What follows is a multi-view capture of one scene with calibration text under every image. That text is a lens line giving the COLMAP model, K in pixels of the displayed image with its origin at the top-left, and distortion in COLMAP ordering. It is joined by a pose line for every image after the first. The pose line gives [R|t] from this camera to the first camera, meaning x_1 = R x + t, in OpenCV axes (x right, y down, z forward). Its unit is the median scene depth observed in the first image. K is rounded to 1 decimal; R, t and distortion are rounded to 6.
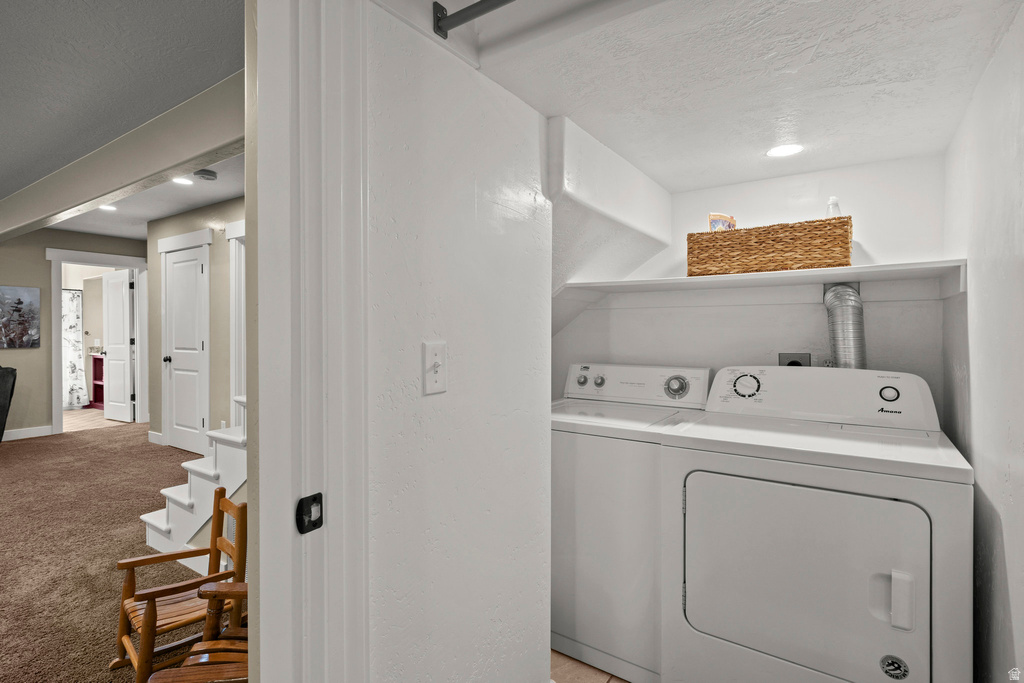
lens RADIAL K [[510.1, 0, 511.1], [0, 510.1, 334.7], [0, 0, 1]] dist [0.001643, 0.000090]
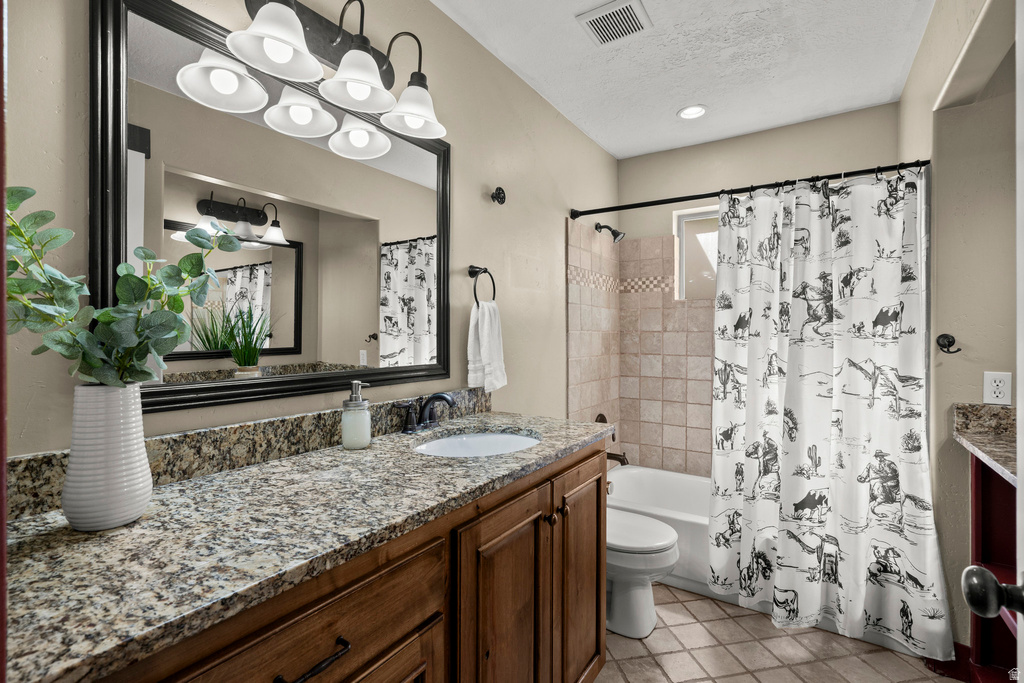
lens RADIAL K [[468.8, 0, 514.2], [0, 468.8, 339.6], [0, 0, 1]] dist [-0.007779, 0.004103]
pose [[0.034092, 0.009752, -0.999371, -0.635504], [-0.003314, 0.999948, 0.009644, -0.006094], [0.999413, 0.002983, 0.034122, 0.808030]]
